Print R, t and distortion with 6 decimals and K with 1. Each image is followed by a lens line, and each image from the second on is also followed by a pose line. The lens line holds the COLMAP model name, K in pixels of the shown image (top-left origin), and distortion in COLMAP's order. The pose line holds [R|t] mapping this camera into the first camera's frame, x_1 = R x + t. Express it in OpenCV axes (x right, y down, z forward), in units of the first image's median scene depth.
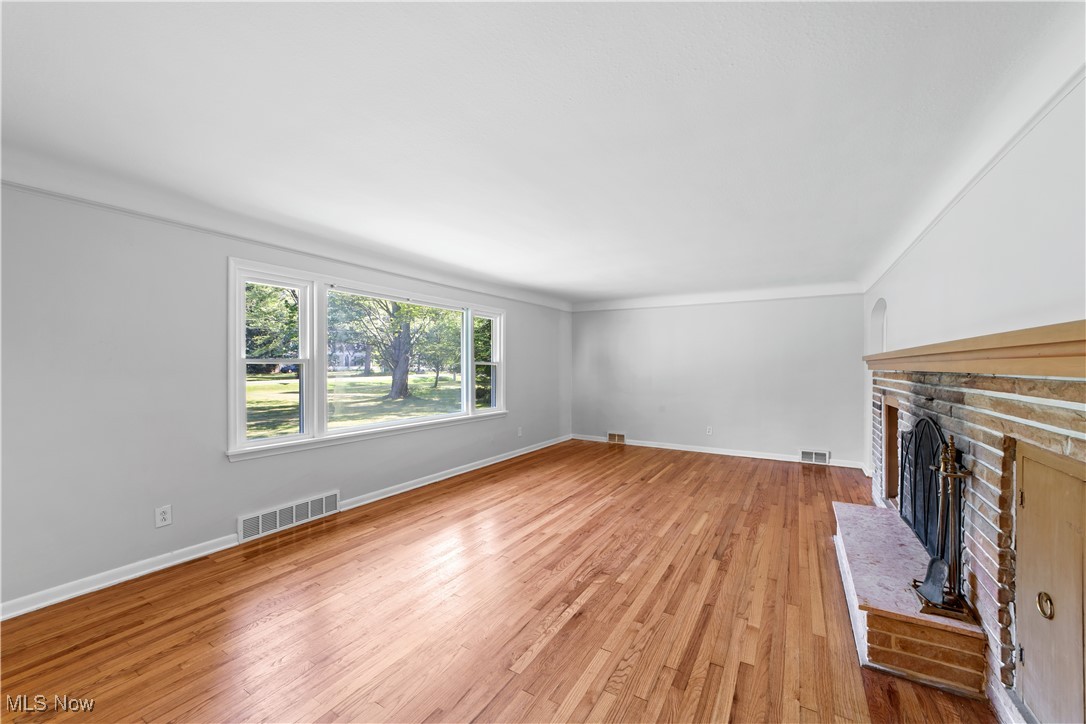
lens RADIAL K [[441.4, 0, 576.1], [0, 441.4, 363.4], [0, 0, 1]] dist [-0.000637, 0.000202]
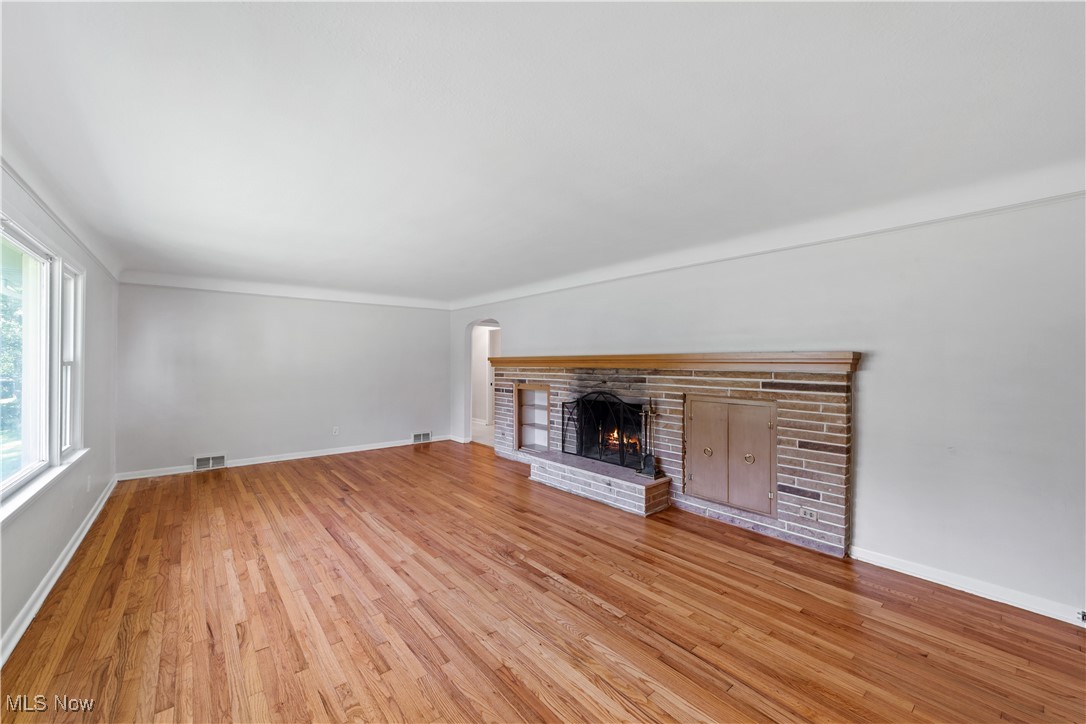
lens RADIAL K [[402.1, 0, 566.9], [0, 402.1, 357.3], [0, 0, 1]] dist [-0.016496, 0.006661]
pose [[0.337186, 0.010071, 0.941384, -0.683111], [-0.004178, 0.999949, -0.009201, -0.008198], [-0.941429, -0.000831, 0.337211, 0.420172]]
